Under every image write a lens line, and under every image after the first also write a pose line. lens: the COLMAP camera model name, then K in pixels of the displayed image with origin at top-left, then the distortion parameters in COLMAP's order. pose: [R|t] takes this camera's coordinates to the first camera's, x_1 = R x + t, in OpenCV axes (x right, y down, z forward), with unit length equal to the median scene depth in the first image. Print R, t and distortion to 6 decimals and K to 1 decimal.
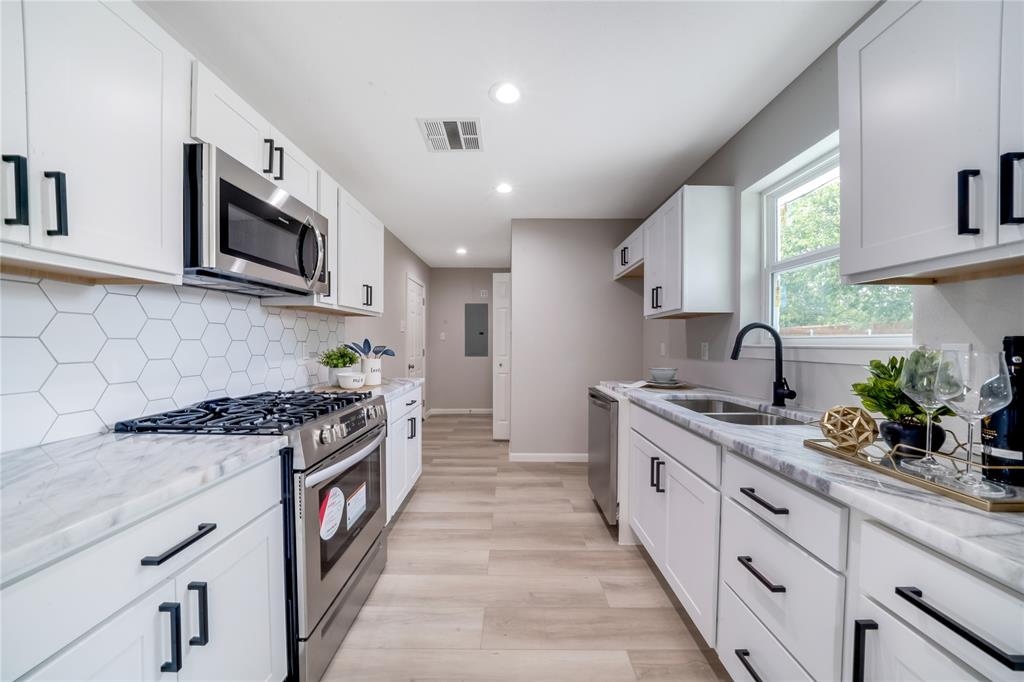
lens RADIAL K [[349.4, 0, 512.0], [0, 349.4, 343.1], [0, 0, 1]] dist [-0.015975, 0.000231]
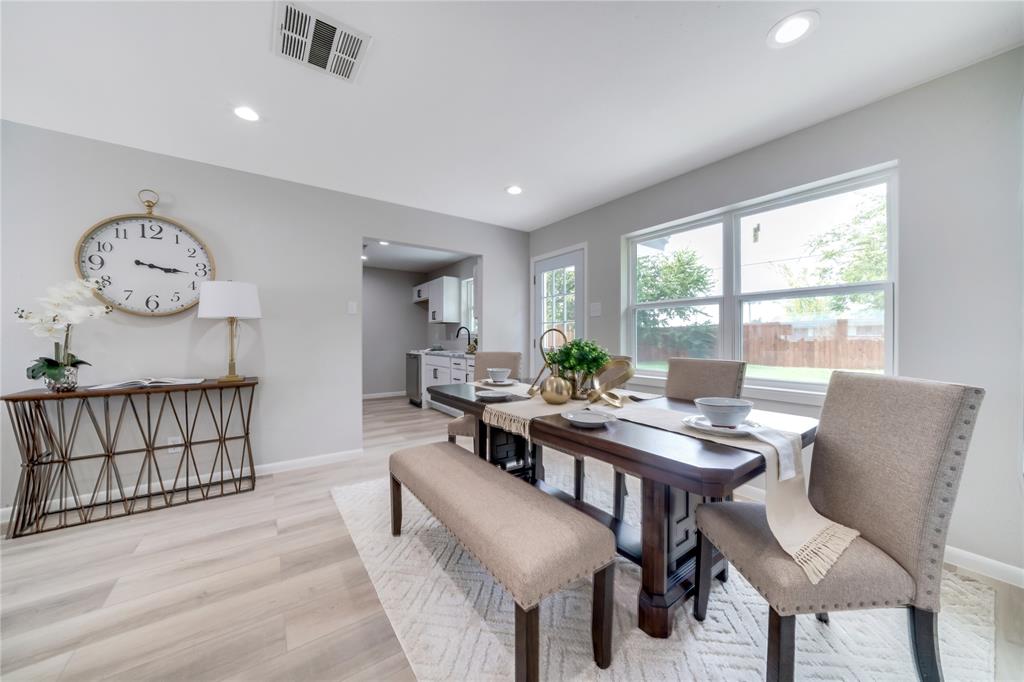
lens RADIAL K [[358.3, 0, 507.7], [0, 358.3, 337.8], [0, 0, 1]] dist [-0.019244, 0.004302]
pose [[0.820107, -0.001320, 0.572209, -0.894288], [0.004922, 0.999977, -0.004748, 0.065350], [-0.572189, 0.006710, 0.820094, -2.029171]]
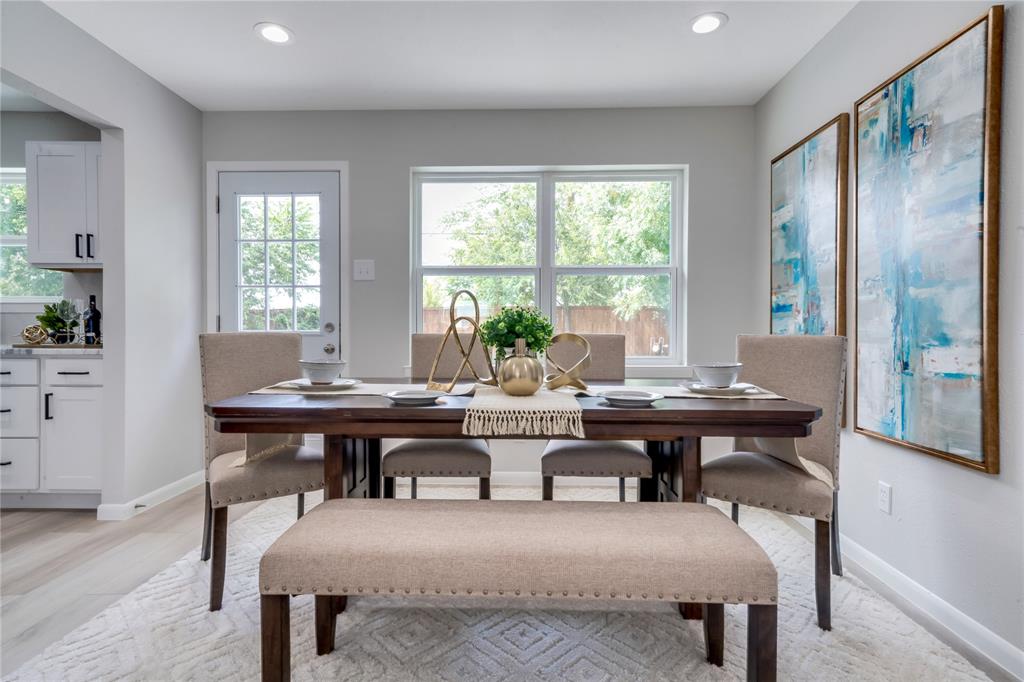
lens RADIAL K [[532.3, 0, 509.6], [0, 532.3, 333.9], [0, 0, 1]] dist [0.005813, 0.010621]
pose [[0.025055, -0.008826, 0.999647, -1.314631], [0.003739, 0.999955, 0.008735, 0.124711], [-0.999679, 0.003519, 0.025087, -1.165887]]
